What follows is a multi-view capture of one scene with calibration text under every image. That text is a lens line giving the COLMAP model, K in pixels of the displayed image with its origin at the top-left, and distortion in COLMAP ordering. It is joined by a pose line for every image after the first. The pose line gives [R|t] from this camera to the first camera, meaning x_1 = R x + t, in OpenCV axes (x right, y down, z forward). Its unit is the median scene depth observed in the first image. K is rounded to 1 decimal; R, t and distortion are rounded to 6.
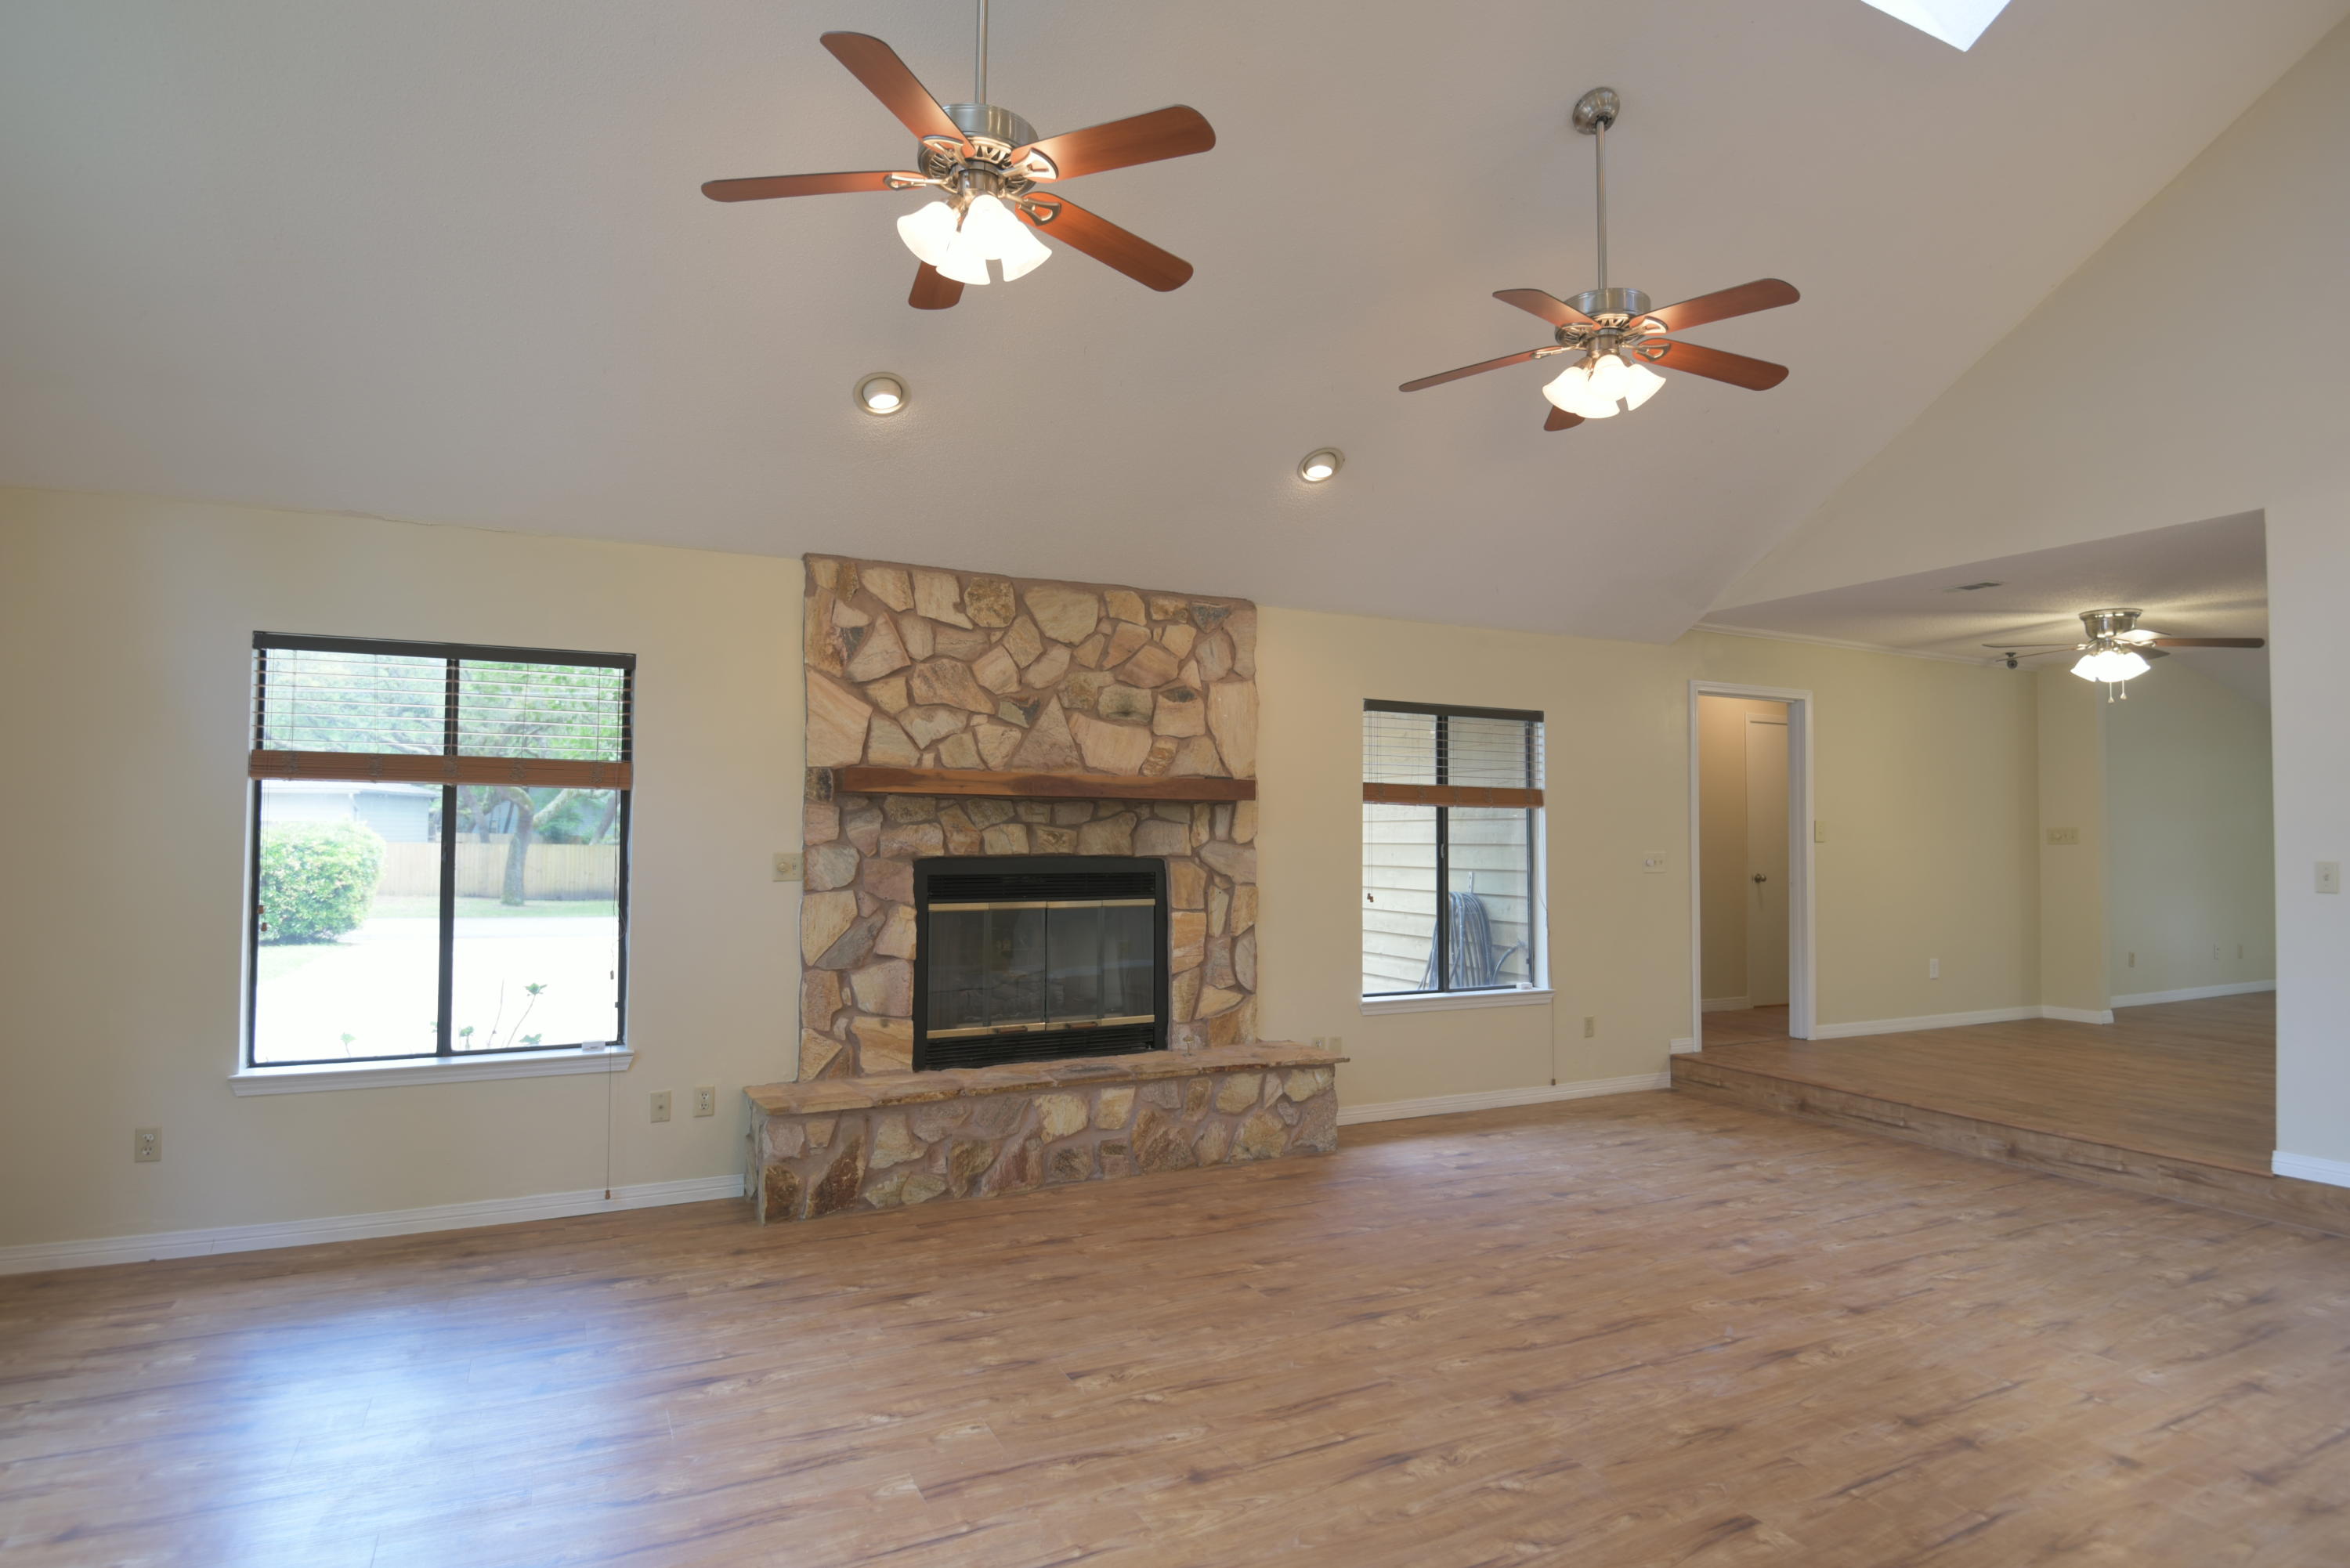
lens RADIAL K [[1257.1, 0, 1190.8], [0, 1257.1, 780.8], [0, 0, 1]] dist [0.002728, -0.023986]
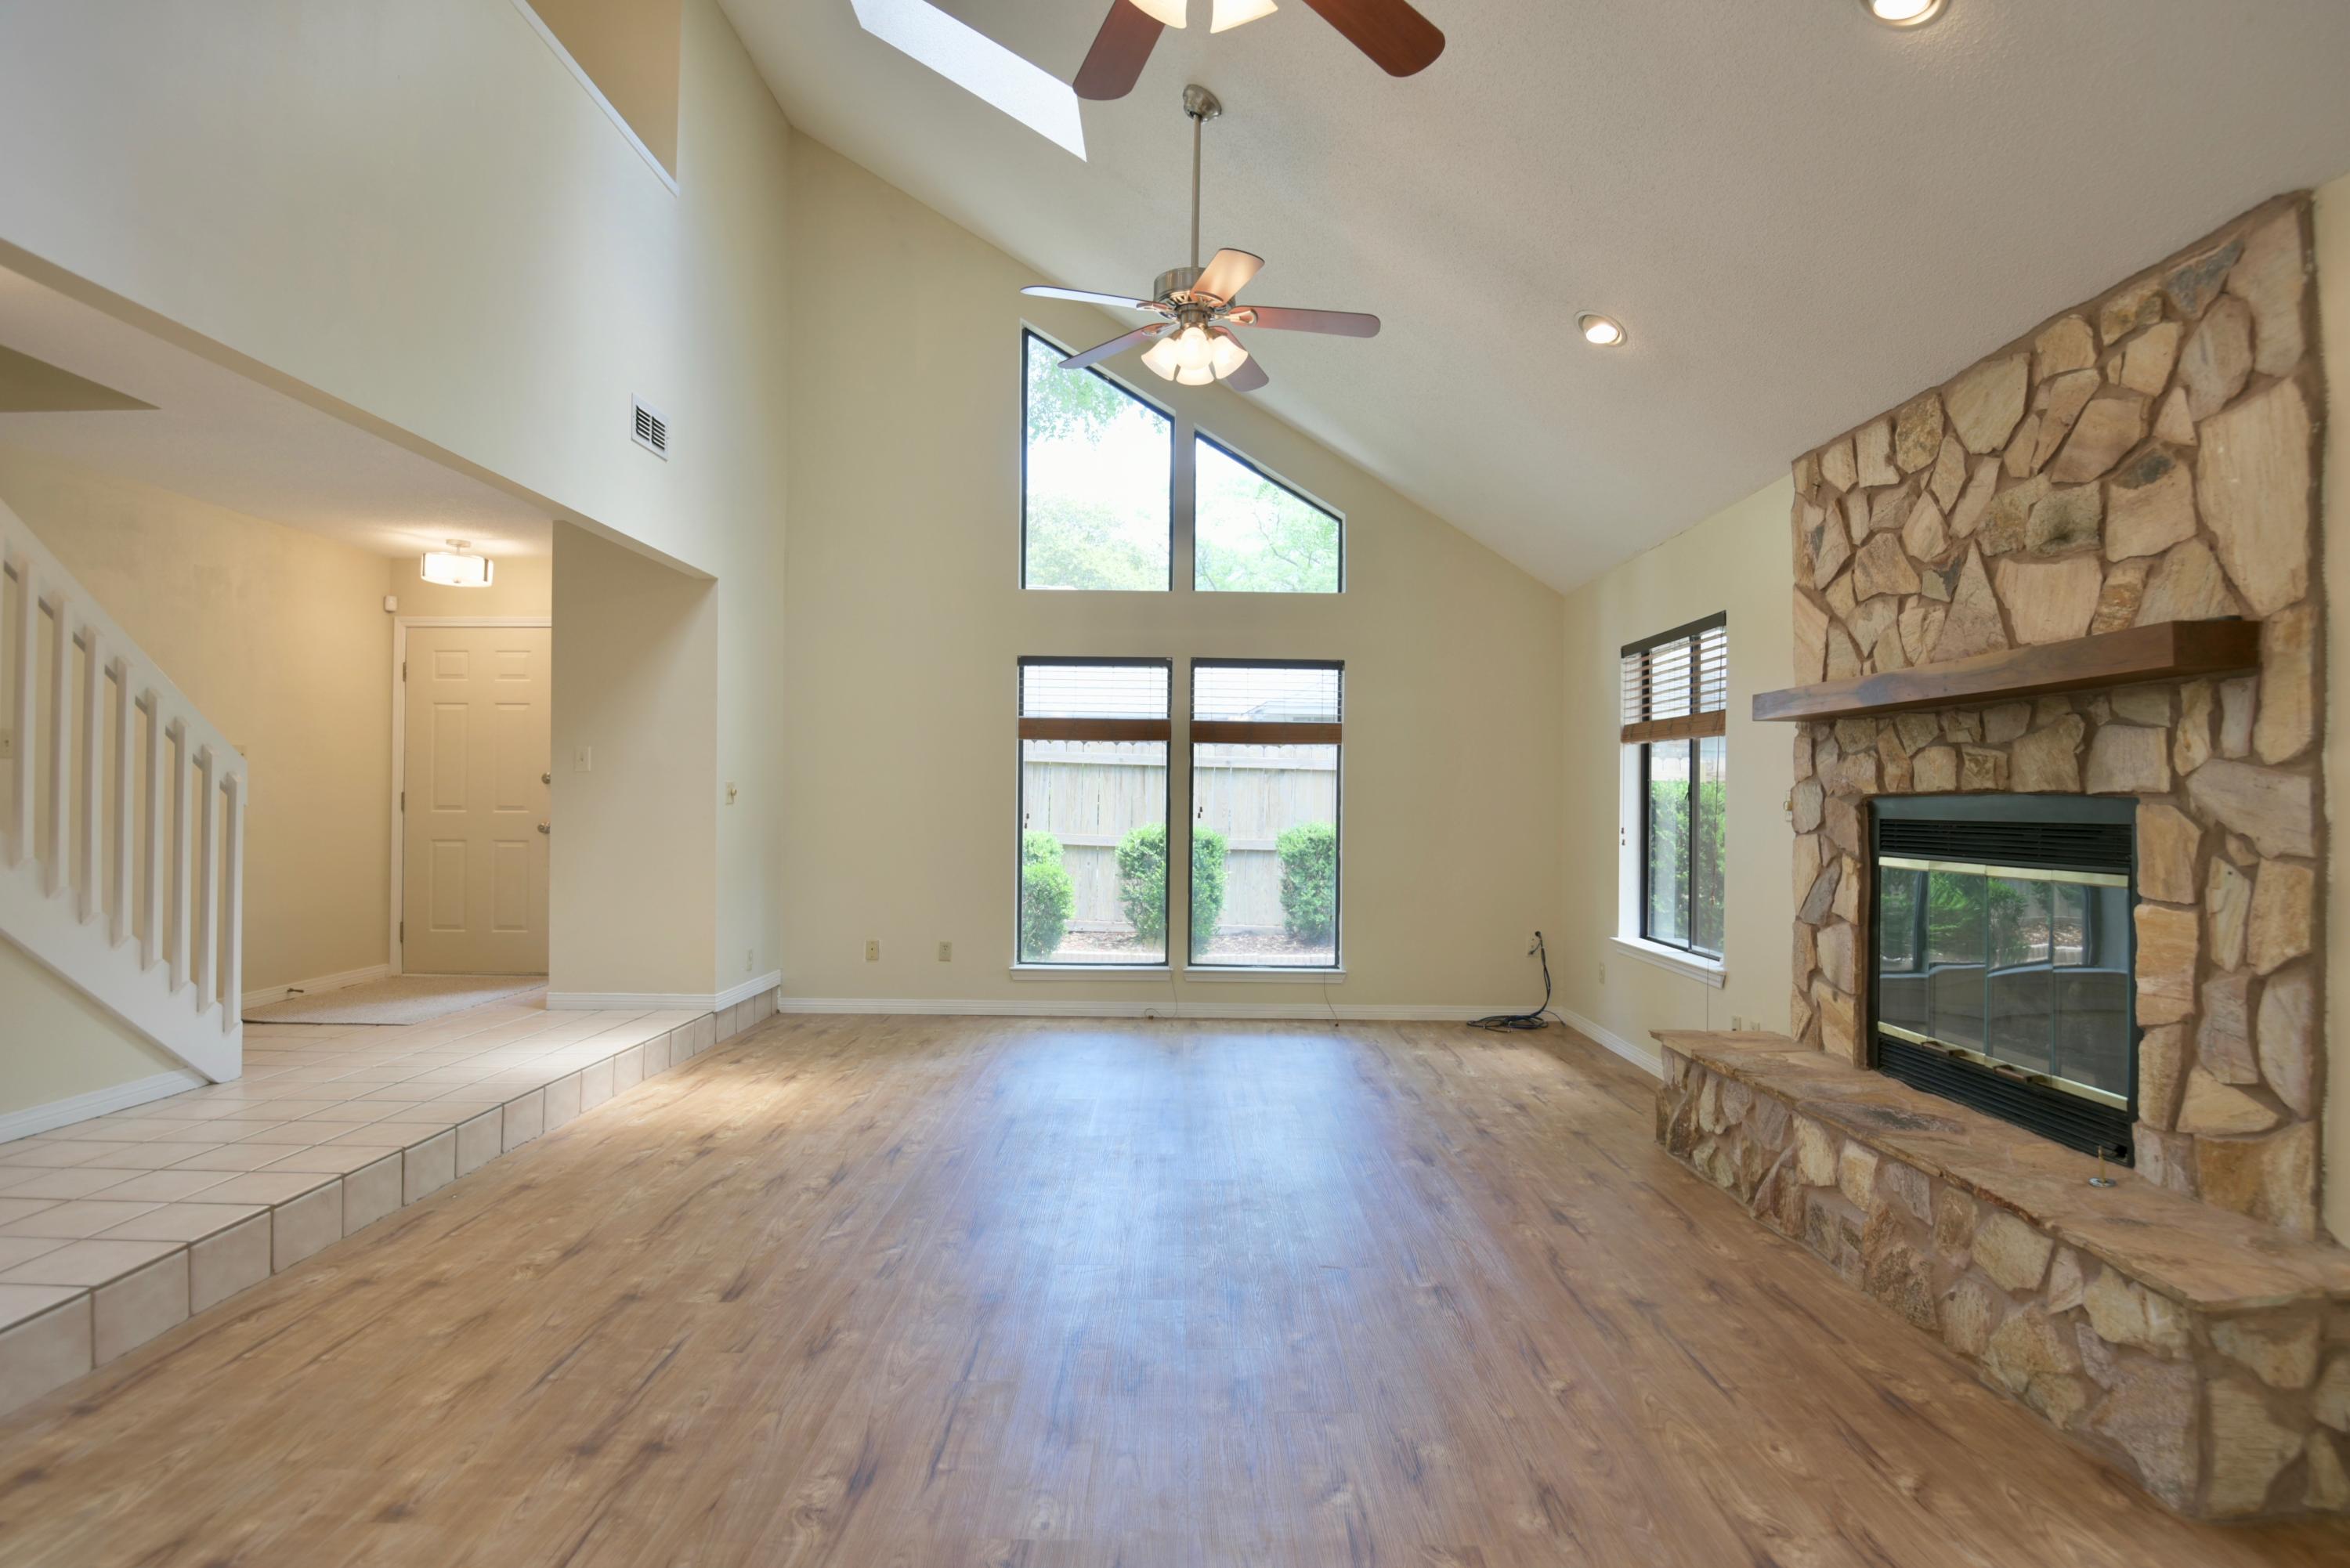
lens RADIAL K [[1219.4, 0, 1184.7], [0, 1219.4, 782.4], [0, 0, 1]] dist [0.001415, -0.023234]
pose [[-0.449479, -0.022725, -0.893002, 0.671944], [0.025982, 0.998921, -0.038498, 0.072932], [0.892913, -0.040506, -0.448404, 0.992944]]
